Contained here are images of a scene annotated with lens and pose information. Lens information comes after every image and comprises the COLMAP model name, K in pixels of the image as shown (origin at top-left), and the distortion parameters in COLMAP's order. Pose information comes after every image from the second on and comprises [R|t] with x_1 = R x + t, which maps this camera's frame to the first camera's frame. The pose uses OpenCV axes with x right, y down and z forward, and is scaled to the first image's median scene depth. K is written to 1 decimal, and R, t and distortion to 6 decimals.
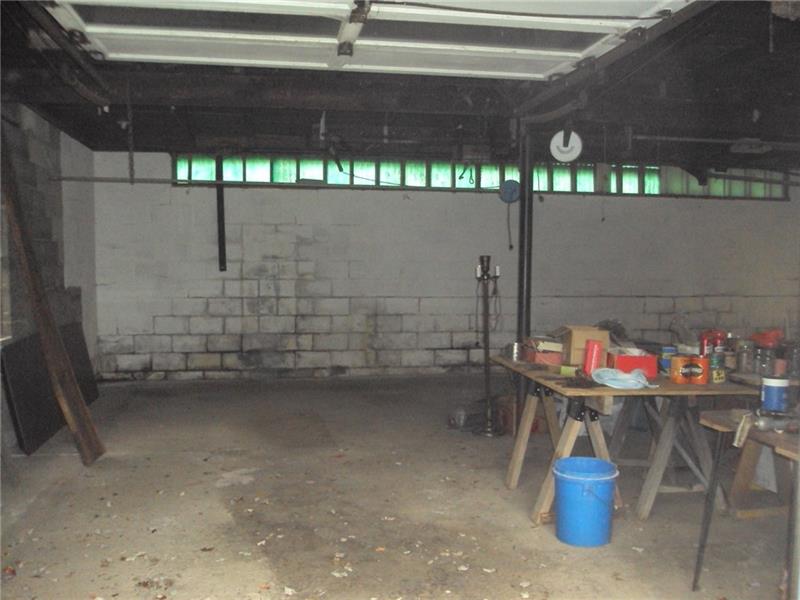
lens RADIAL K [[778.6, 0, 400.0], [0, 778.6, 317.8], [0, 0, 1]] dist [-0.102319, 0.015853]
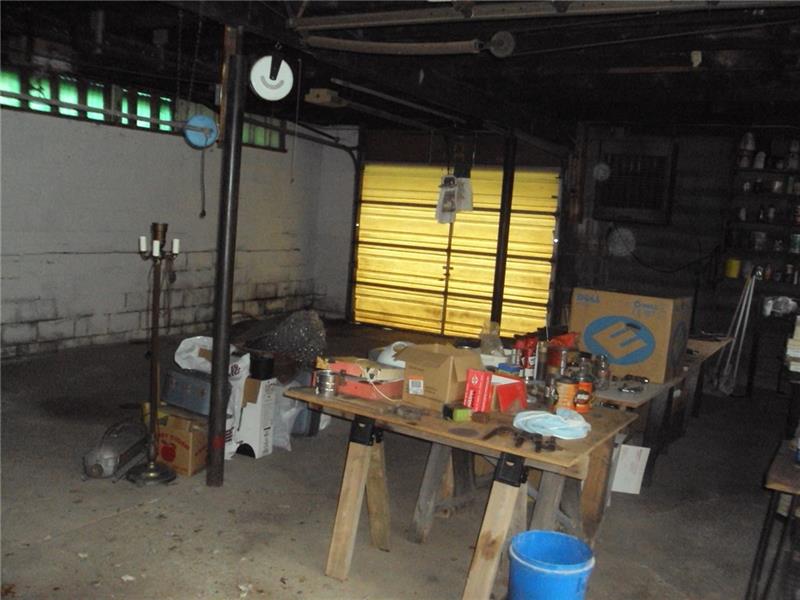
lens RADIAL K [[778.6, 0, 400.0], [0, 778.6, 317.8], [0, 0, 1]] dist [-0.102319, 0.015853]
pose [[0.637795, -0.058701, 0.767966, -0.272654], [-0.020568, 0.995438, 0.093171, -0.065229], [-0.769931, -0.075220, 0.633678, 0.415999]]
